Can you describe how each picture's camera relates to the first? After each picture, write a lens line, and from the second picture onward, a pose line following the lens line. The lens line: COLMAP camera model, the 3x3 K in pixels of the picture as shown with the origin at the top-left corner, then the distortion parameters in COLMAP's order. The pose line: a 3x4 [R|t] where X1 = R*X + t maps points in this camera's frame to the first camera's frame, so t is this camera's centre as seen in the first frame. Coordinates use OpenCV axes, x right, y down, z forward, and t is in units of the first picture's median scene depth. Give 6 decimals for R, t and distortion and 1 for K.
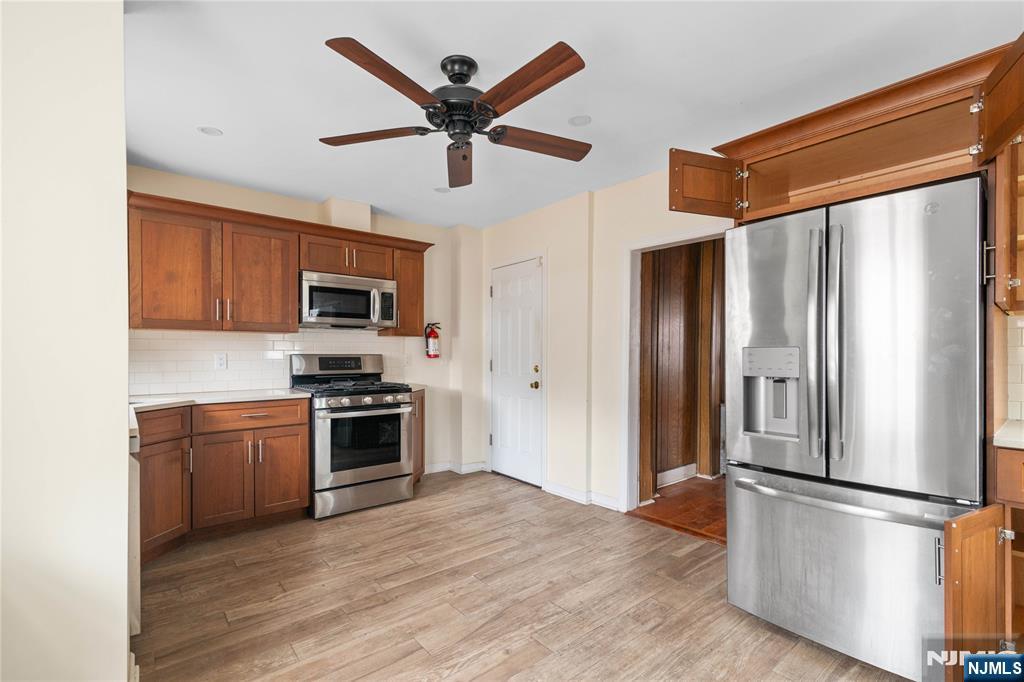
lens RADIAL K [[471.9, 0, 514.8], [0, 471.9, 346.1], [0, 0, 1]] dist [0.020764, 0.000185]
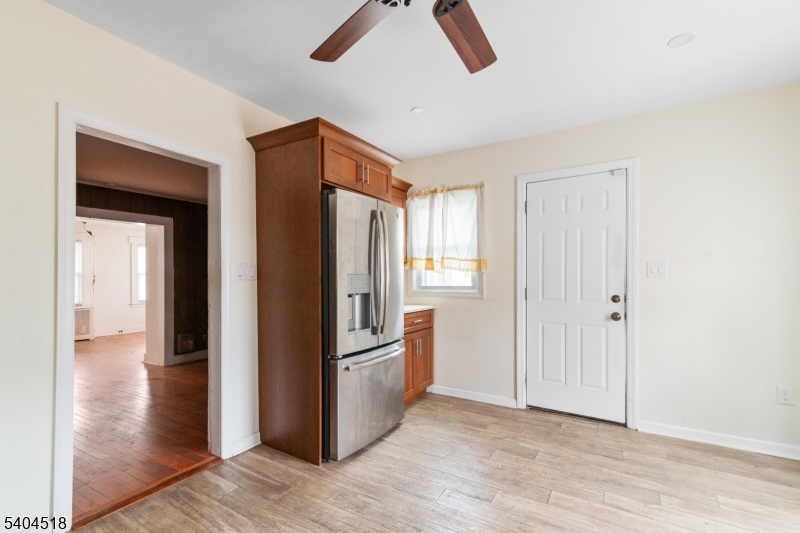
lens RADIAL K [[364.7, 0, 403.5], [0, 364.7, 274.8], [0, 0, 1]] dist [0.013684, -0.000752]
pose [[-0.307162, 0.006655, 0.951634, -0.568460], [-0.004741, 0.999952, -0.008523, 0.010779], [-0.951645, -0.007130, -0.307116, 1.065320]]
